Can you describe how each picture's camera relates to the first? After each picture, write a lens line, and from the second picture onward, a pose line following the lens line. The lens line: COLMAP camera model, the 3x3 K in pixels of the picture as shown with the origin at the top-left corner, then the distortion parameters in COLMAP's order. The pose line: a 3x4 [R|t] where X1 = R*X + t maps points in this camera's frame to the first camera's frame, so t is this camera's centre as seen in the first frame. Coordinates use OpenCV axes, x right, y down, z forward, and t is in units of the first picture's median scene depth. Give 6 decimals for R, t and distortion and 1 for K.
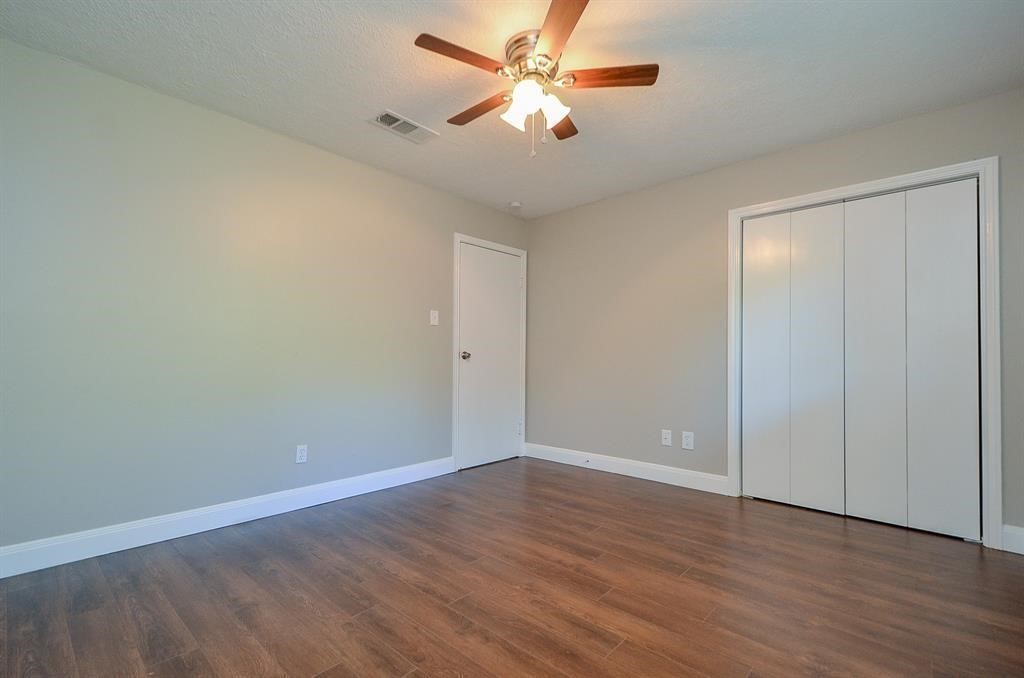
lens RADIAL K [[451.8, 0, 508.0], [0, 451.8, 350.0], [0, 0, 1]] dist [0.010061, -0.001199]
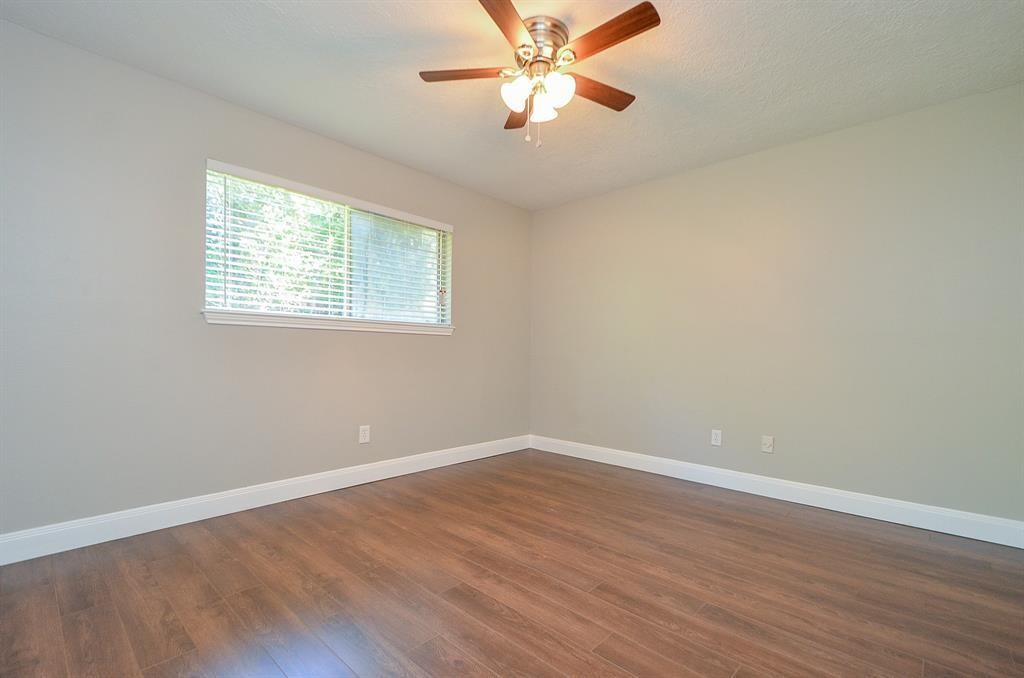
lens RADIAL K [[451.8, 0, 508.0], [0, 451.8, 350.0], [0, 0, 1]] dist [0.010061, -0.001199]
pose [[-0.999778, -0.019761, 0.007287, 0.110260], [-0.019908, 0.999587, -0.020707, 0.042384], [-0.006875, -0.020847, -0.999759, 2.039754]]
